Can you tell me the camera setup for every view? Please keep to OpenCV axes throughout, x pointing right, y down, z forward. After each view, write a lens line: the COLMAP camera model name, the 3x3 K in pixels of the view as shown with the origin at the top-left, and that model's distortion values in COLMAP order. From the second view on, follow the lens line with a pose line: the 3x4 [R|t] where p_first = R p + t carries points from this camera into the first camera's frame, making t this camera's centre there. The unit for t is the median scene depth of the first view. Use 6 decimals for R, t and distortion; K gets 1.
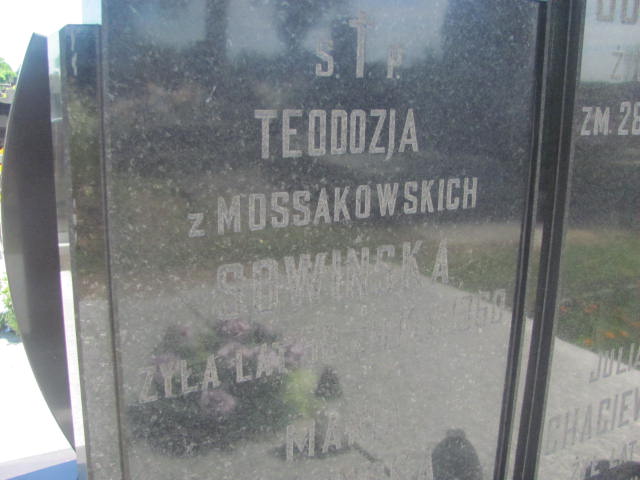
lens RADIAL K [[517.2, 0, 320.0], [0, 517.2, 240.0], [0, 0, 1]] dist [-0.125048, 0.052391]
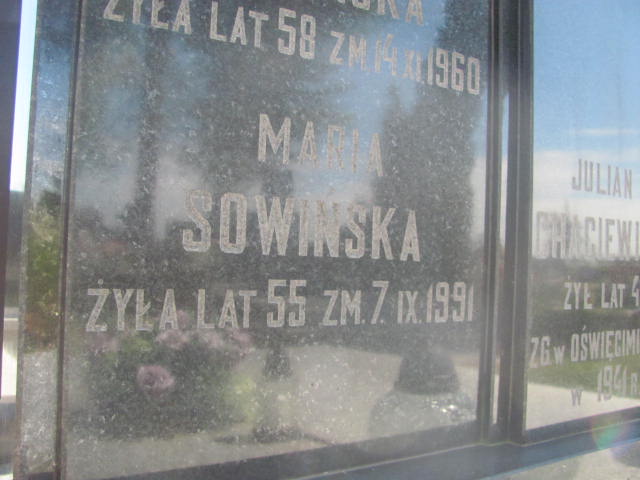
lens RADIAL K [[517.2, 0, 320.0], [0, 517.2, 240.0], [0, 0, 1]] dist [-0.125048, 0.052391]
pose [[0.996681, 0.013977, 0.080194, -0.024185], [0.001354, 0.982166, -0.188011, 0.630249], [-0.081392, 0.187495, 0.978888, 0.116426]]
